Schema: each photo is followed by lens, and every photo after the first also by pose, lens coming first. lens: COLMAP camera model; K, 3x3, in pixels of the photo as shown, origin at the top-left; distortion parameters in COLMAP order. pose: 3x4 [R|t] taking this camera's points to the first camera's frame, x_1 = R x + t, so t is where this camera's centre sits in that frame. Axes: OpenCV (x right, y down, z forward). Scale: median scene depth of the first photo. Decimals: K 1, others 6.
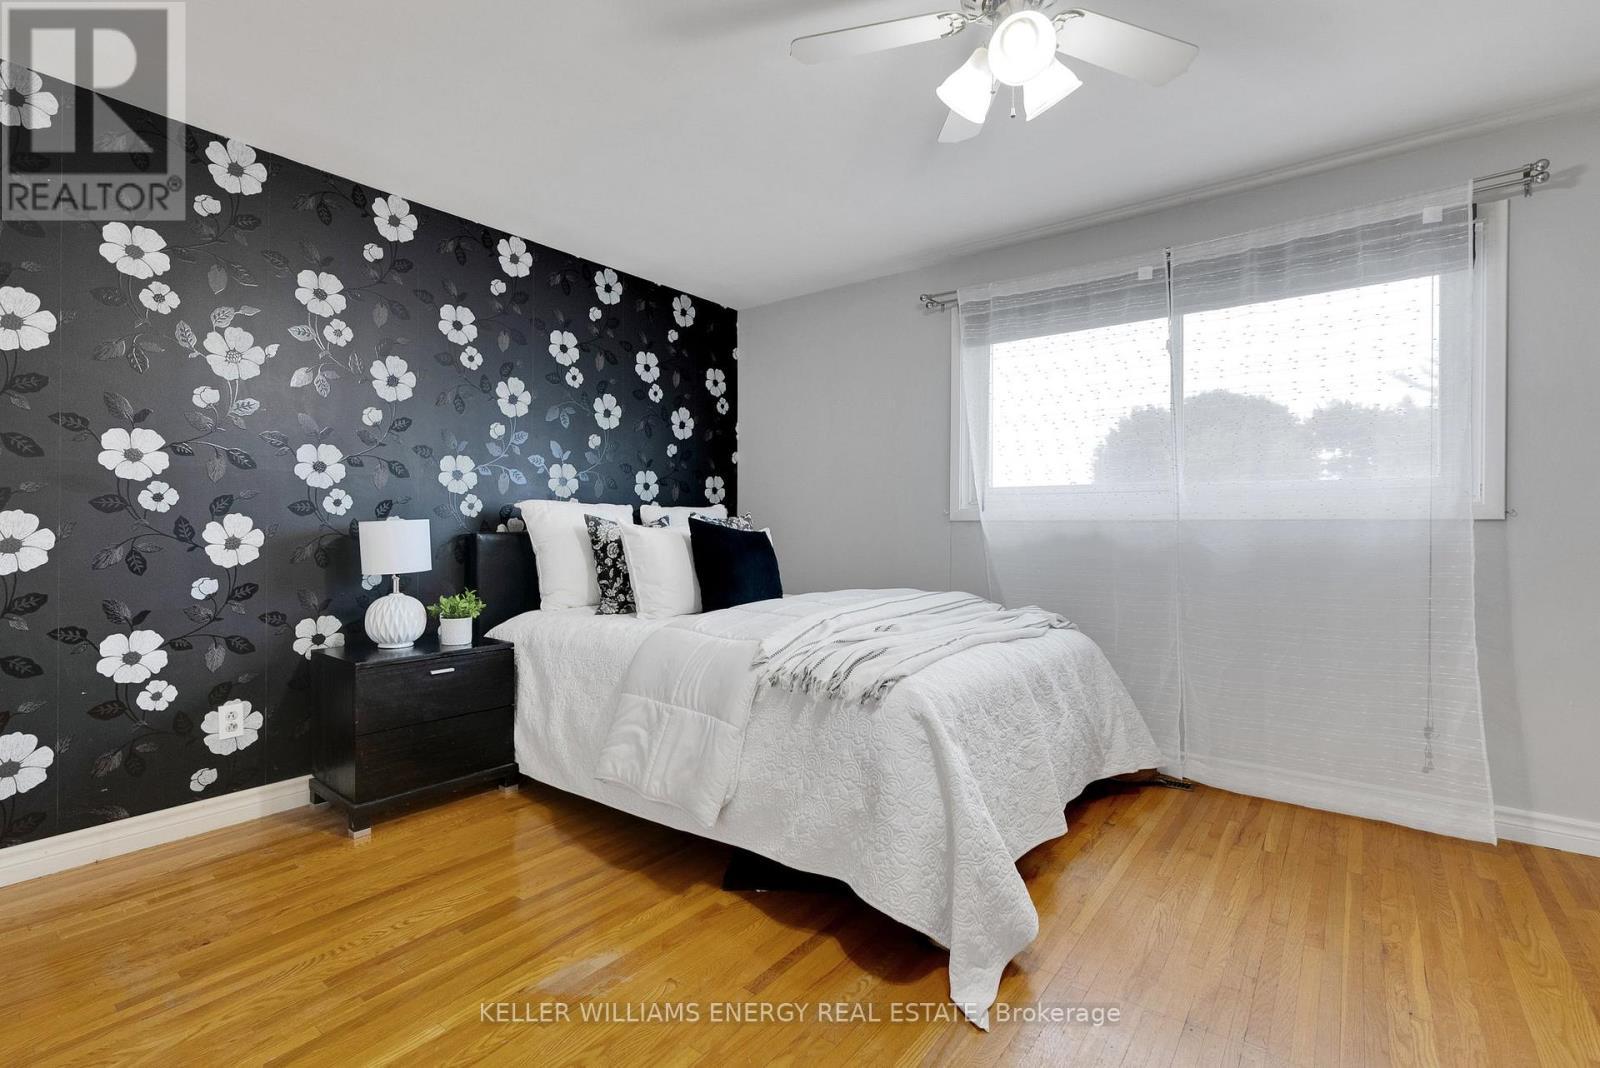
lens RADIAL K [[742.2, 0, 800.0], [0, 742.2, 534.0], [0, 0, 1]] dist [-0.006967, 0.000875]
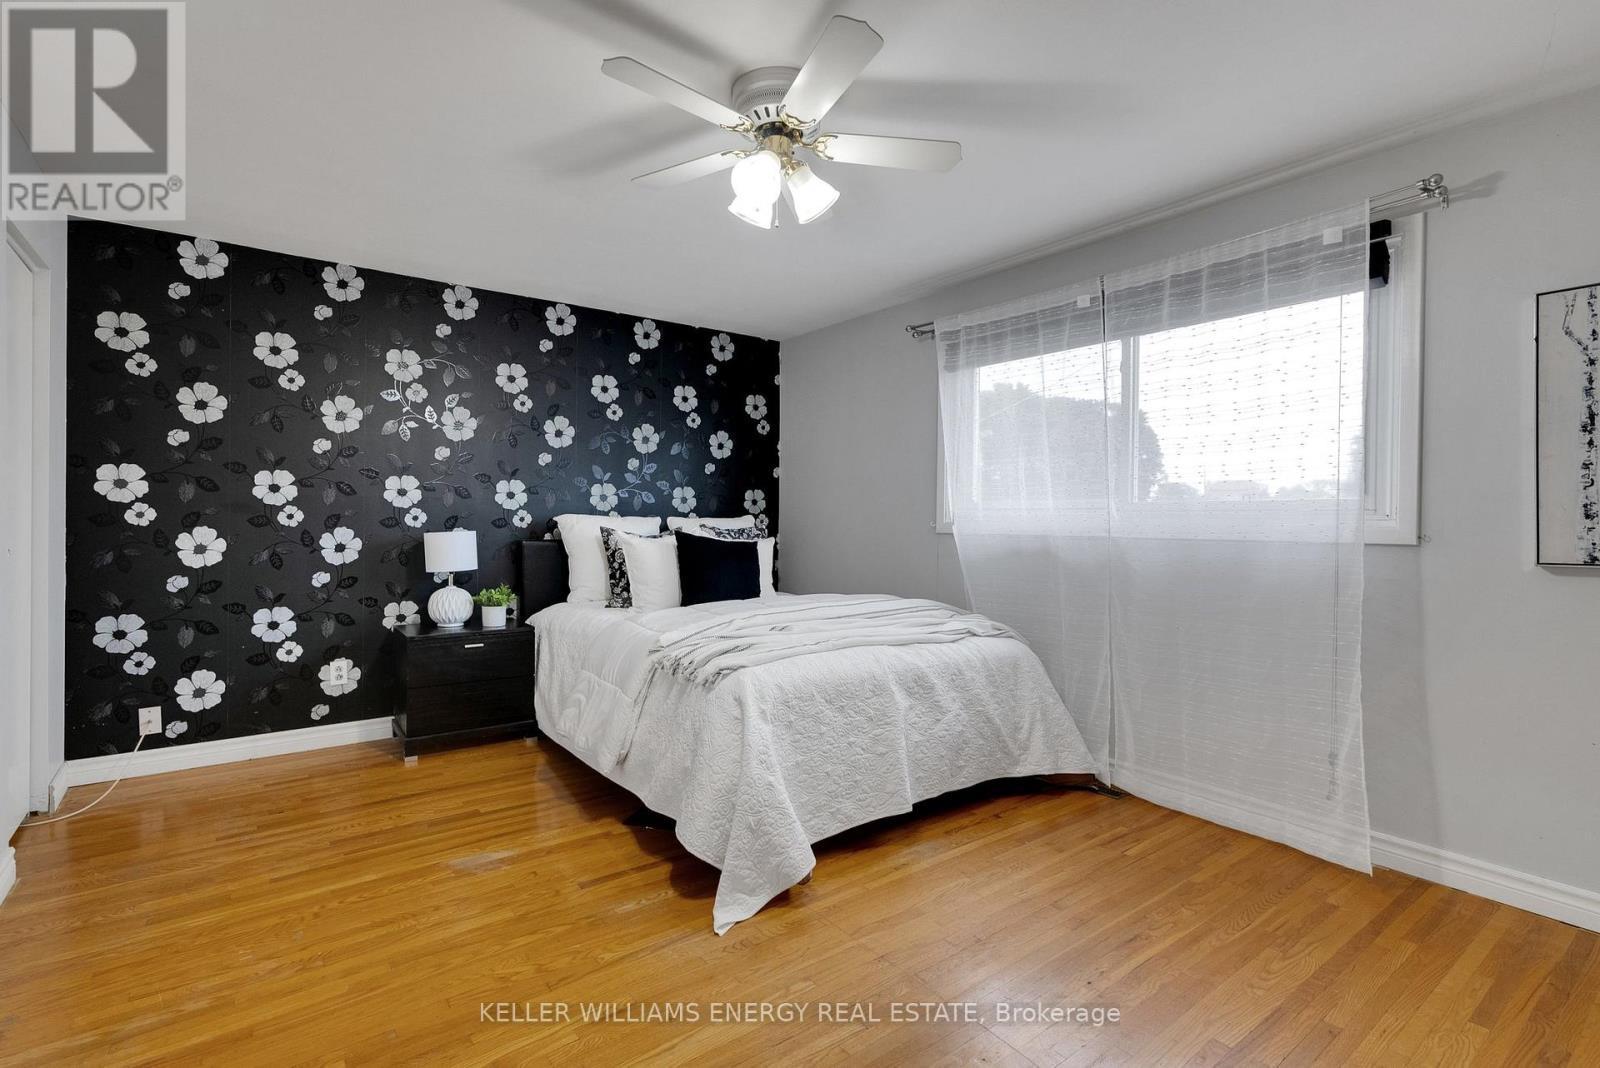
lens RADIAL K [[742.2, 0, 800.0], [0, 742.2, 534.0], [0, 0, 1]] dist [-0.006967, 0.000875]
pose [[0.966582, 0.012512, -0.256054, 0.402295], [-0.011174, 0.999915, 0.006680, -0.029915], [0.256116, -0.003595, 0.966639, -0.132801]]
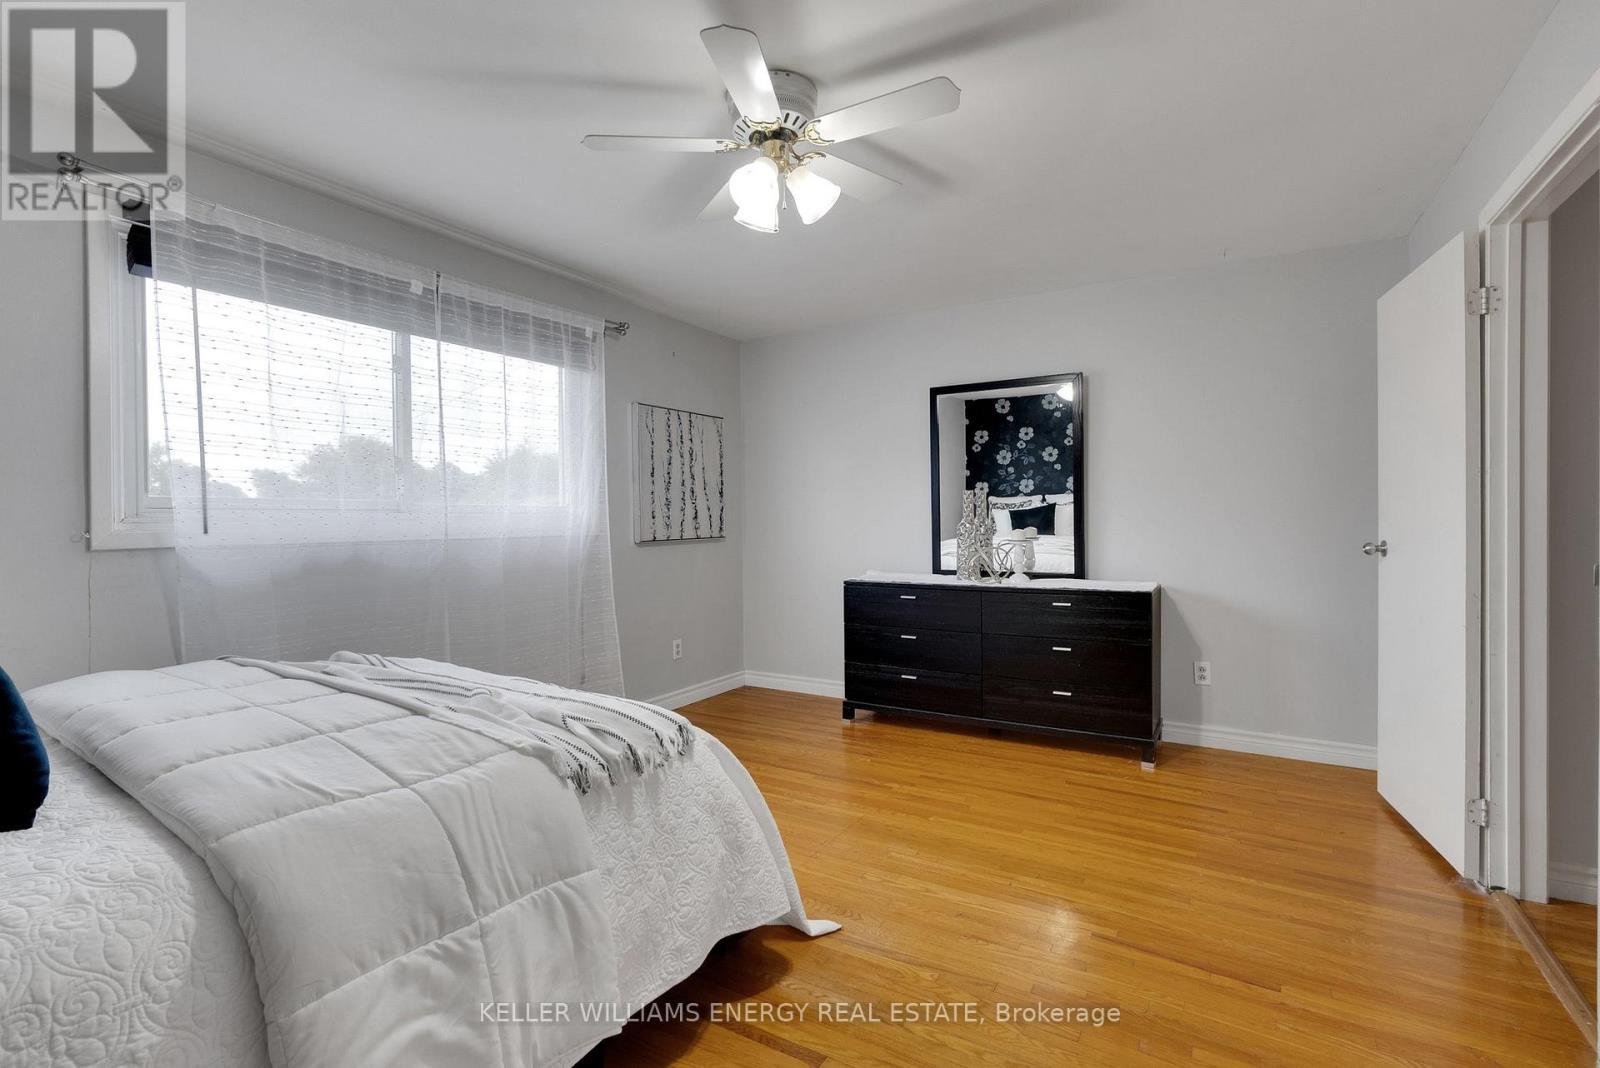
lens RADIAL K [[724.7, 0, 792.5], [0, 724.7, 527.2], [0, 0, 1]] dist [-0.004856, 0.000833]
pose [[-0.105105, -0.012895, 0.994378, -0.611050], [0.014163, 0.999795, 0.014462, -0.050504], [-0.994360, 0.015603, -0.104901, 0.704615]]
